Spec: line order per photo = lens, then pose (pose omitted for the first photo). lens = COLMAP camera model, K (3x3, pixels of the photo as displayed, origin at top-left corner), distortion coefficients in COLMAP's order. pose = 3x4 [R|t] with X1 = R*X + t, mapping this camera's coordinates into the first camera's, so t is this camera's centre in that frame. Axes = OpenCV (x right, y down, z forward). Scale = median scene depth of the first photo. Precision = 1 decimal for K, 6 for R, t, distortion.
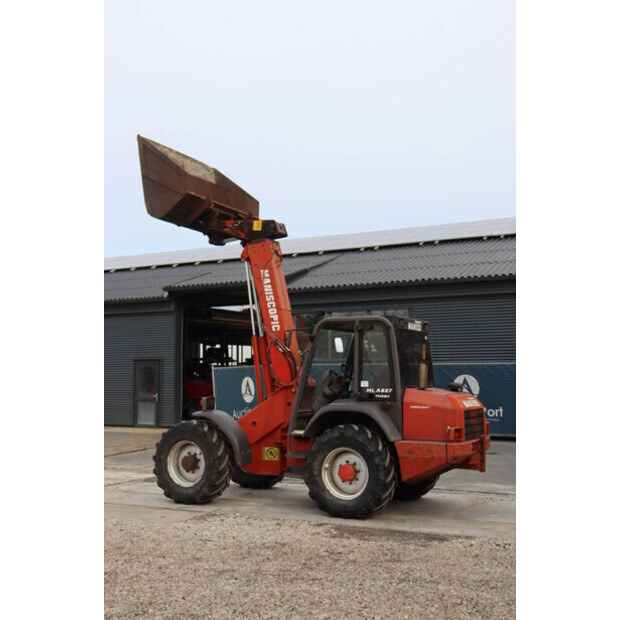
lens RADIAL K [[758.0, 0, 293.7], [0, 758.0, 297.9], [0, 0, 1]] dist [-0.020031, 0.000000]
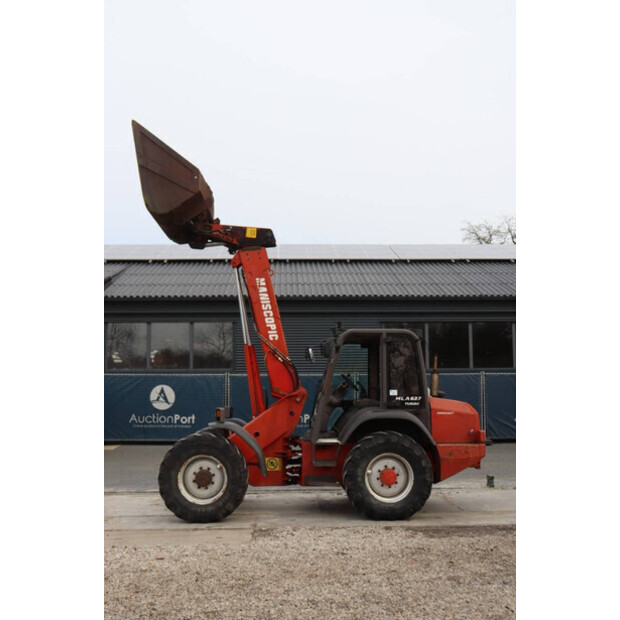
lens RADIAL K [[707.3, 0, 297.6], [0, 707.3, 298.1], [0, 0, 1]] dist [-0.018353, 0.000000]
pose [[0.868538, 0.061130, 0.491839, -0.517346], [-0.049512, 0.998102, -0.036620, 0.023501], [-0.493144, 0.007454, 0.869916, 0.196916]]
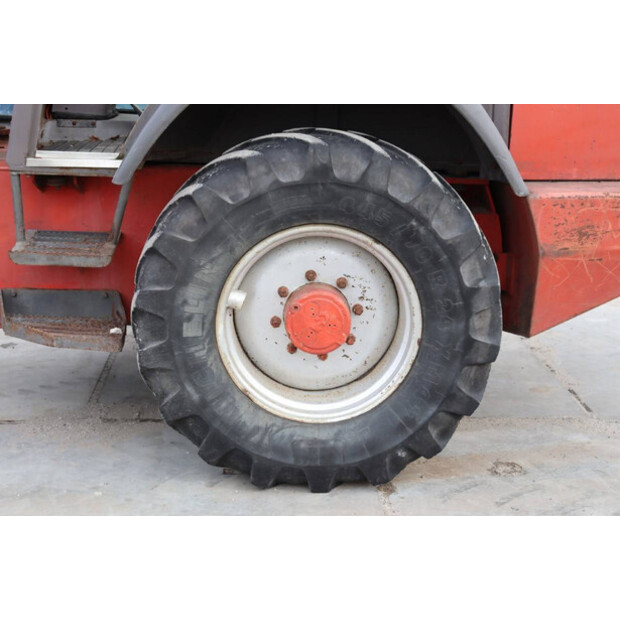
lens RADIAL K [[1068.2, 0, 311.5], [0, 1068.2, 309.9], [0, 0, 1]] dist [0.049495, 0.000000]
pose [[0.853481, -0.112548, 0.508824, -0.109146], [-0.078452, 0.937522, 0.338966, 0.102043], [-0.515184, -0.329219, 0.791328, 0.689818]]
